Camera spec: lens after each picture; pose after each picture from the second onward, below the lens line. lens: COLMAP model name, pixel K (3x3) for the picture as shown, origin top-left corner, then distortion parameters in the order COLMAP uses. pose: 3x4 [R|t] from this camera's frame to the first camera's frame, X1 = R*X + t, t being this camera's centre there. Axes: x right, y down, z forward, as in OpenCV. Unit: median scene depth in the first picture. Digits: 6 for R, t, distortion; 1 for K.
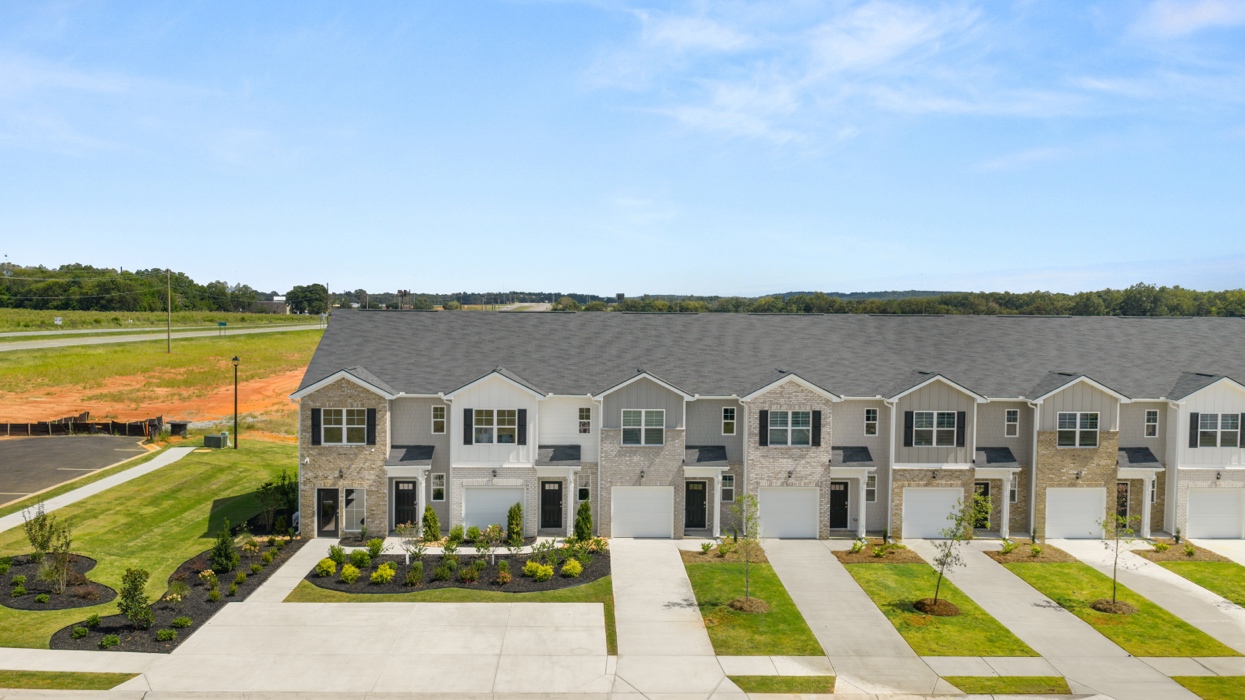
lens RADIAL K [[1035.5, 0, 625.6], [0, 1035.5, 354.7], [0, 0, 1]] dist [0.039115, -0.059365]
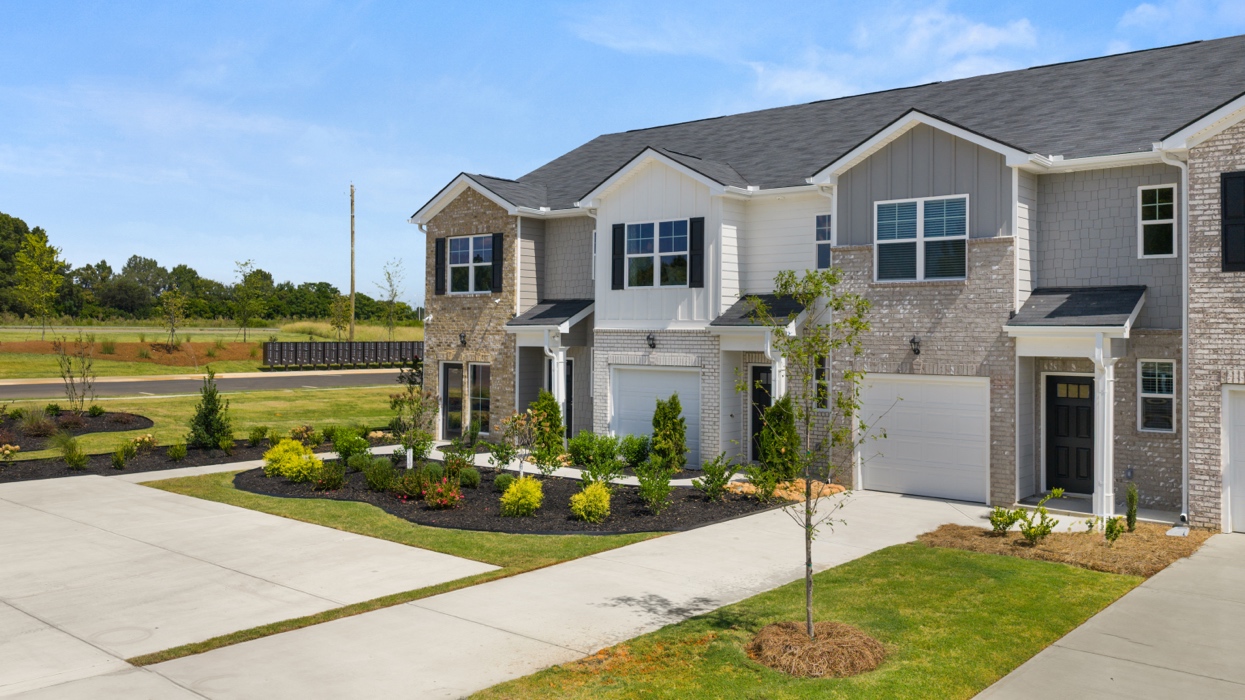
lens RADIAL K [[1039.1, 0, 622.3], [0, 1039.1, 311.7], [0, 0, 1]] dist [0.003739, -0.014709]
pose [[0.729208, -0.018961, -0.684029, 0.226310], [-0.033858, 0.997392, -0.063742, 0.133530], [0.683454, 0.069641, 0.726664, 0.601438]]
